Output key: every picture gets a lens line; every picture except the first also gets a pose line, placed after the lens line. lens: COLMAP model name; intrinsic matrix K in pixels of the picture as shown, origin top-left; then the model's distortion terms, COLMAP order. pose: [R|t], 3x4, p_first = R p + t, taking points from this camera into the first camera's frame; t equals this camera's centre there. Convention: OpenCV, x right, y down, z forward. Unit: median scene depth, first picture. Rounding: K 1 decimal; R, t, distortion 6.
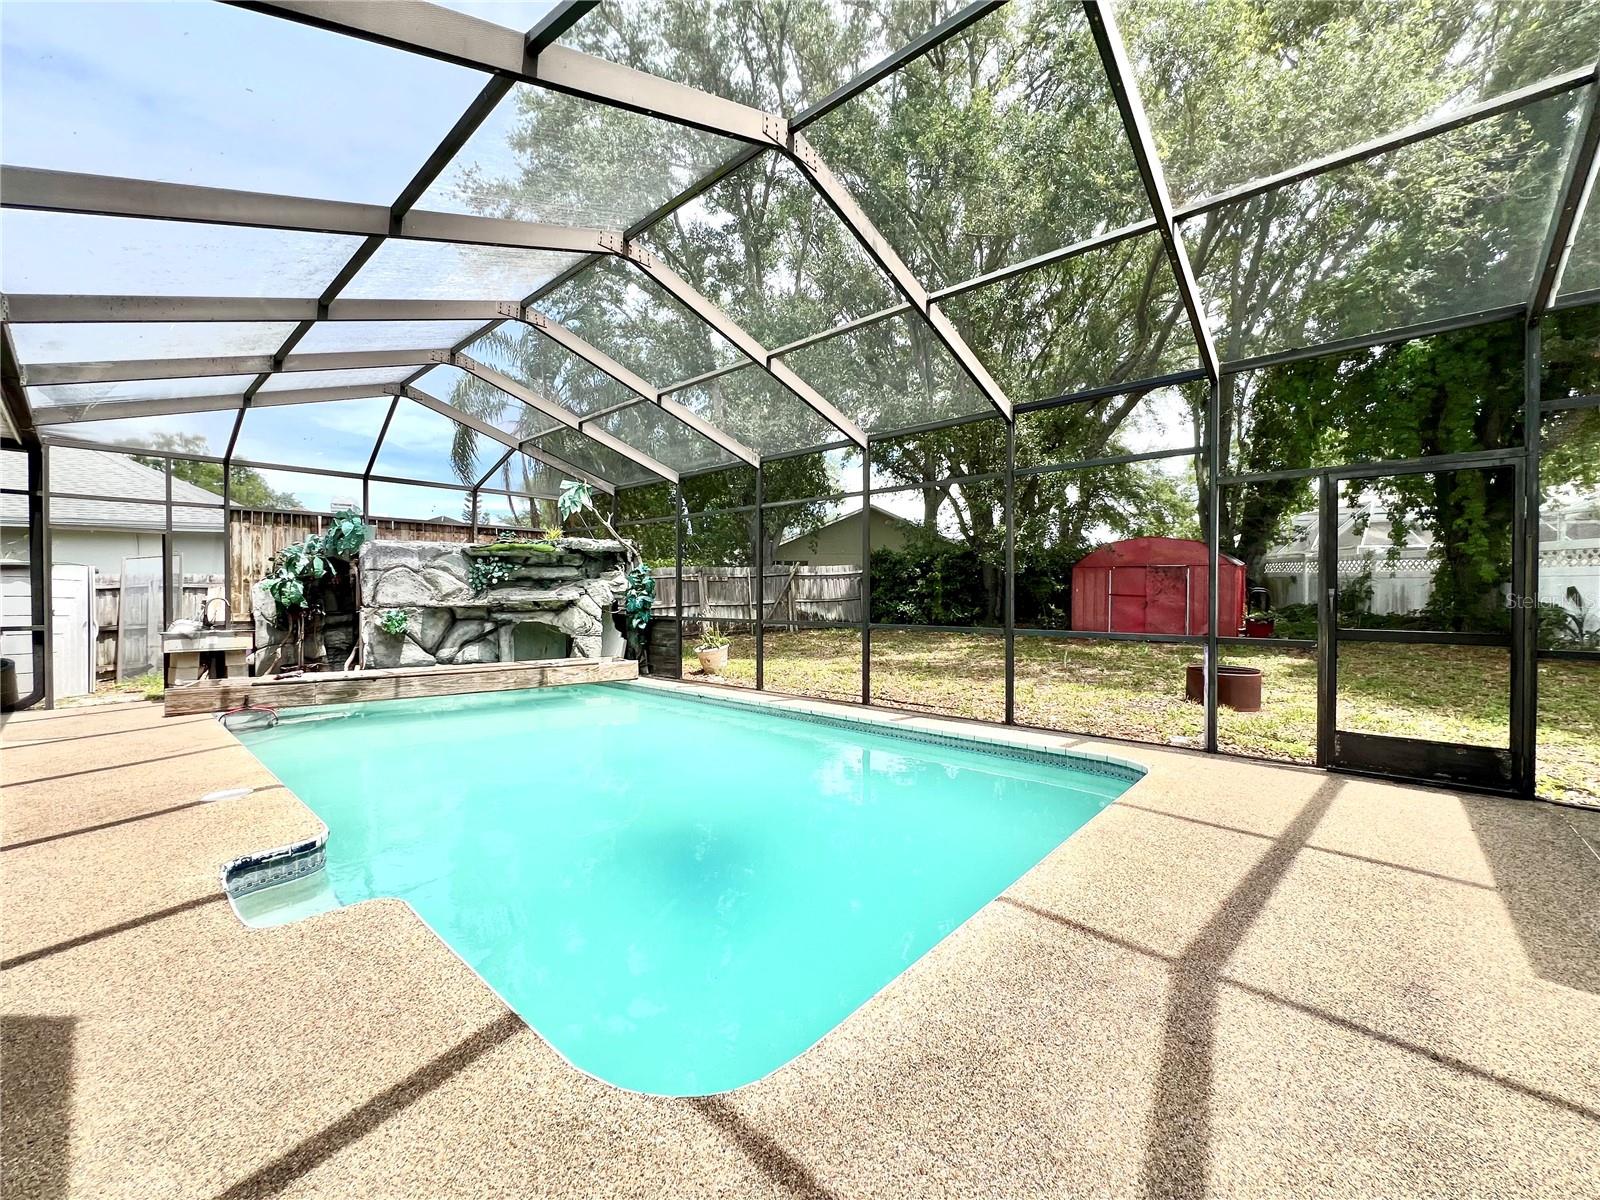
lens RADIAL K [[638.9, 0, 801.6], [0, 638.9, 597.2], [0, 0, 1]] dist [-0.002862, 0.000718]
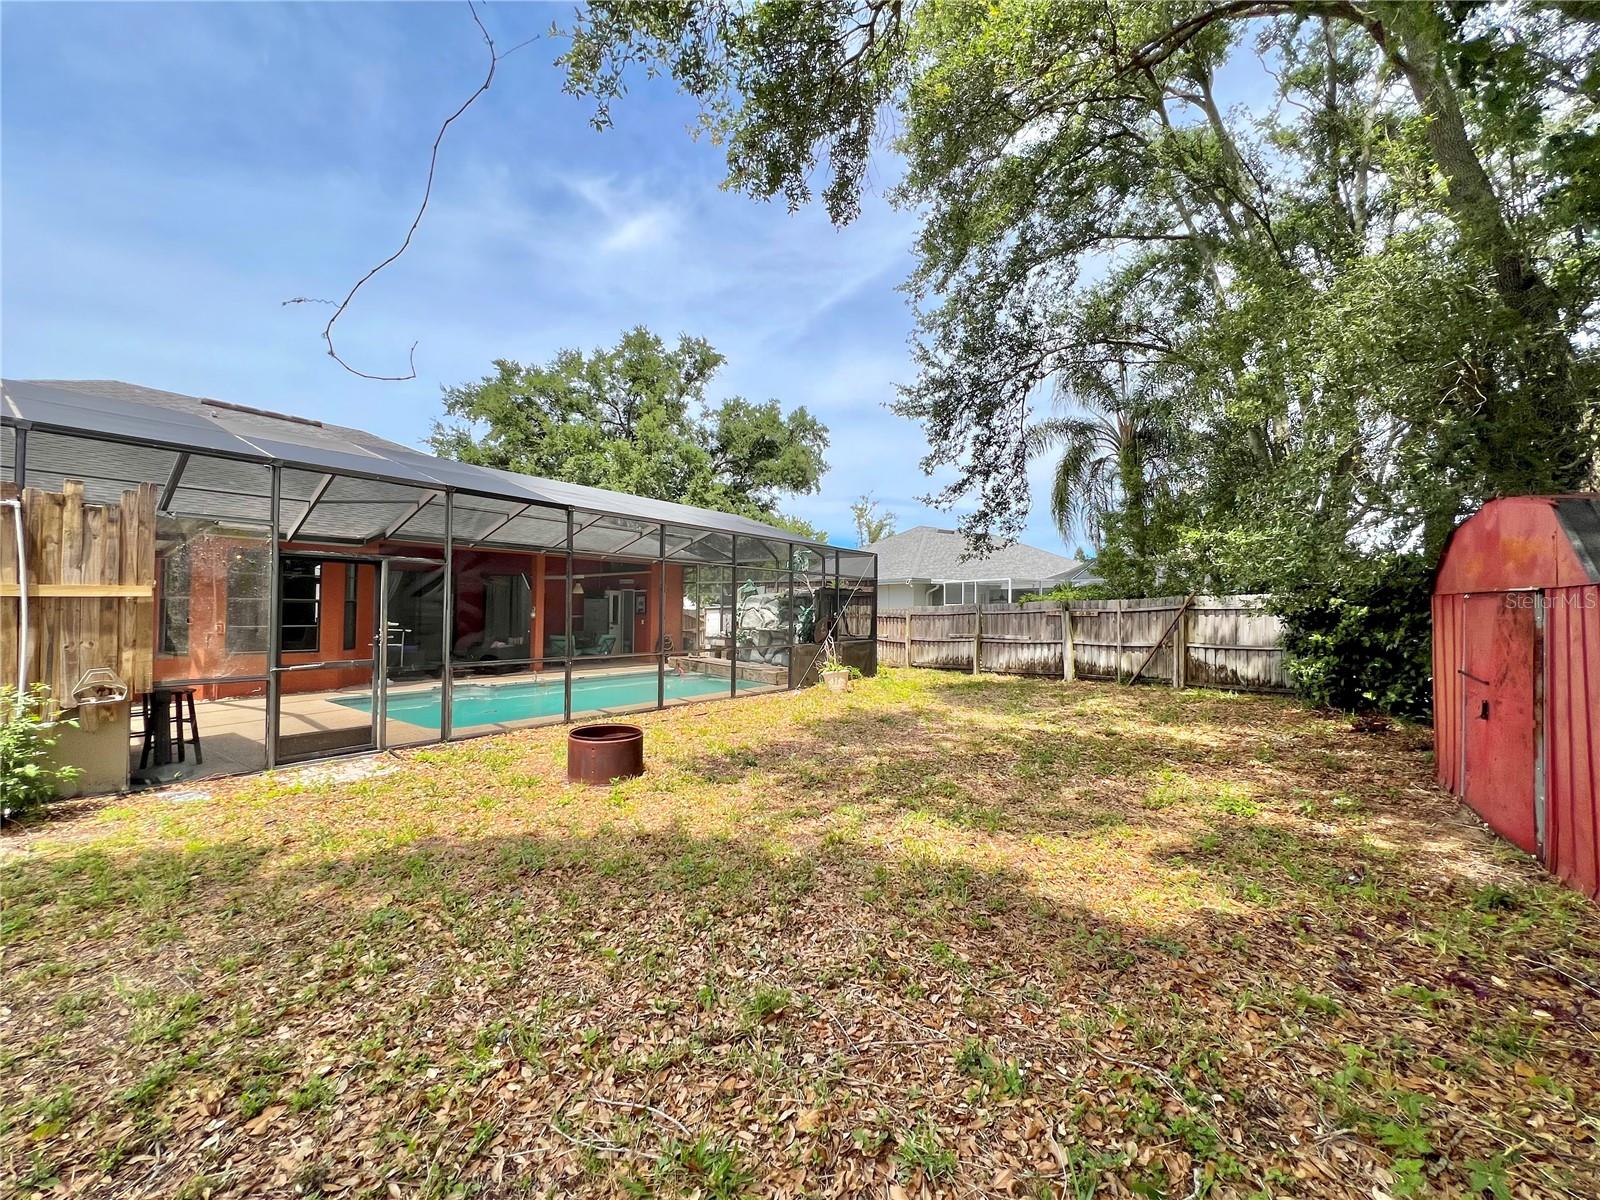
lens RADIAL K [[640.8, 0, 802.0], [0, 640.8, 599.6], [0, 0, 1]] dist [-0.002531, 0.000214]
pose [[0.075208, -0.015750, -0.997043, 1.191721], [-0.021396, 0.999620, -0.017405, -0.040668], [0.996938, 0.022642, 0.074843, 0.952147]]
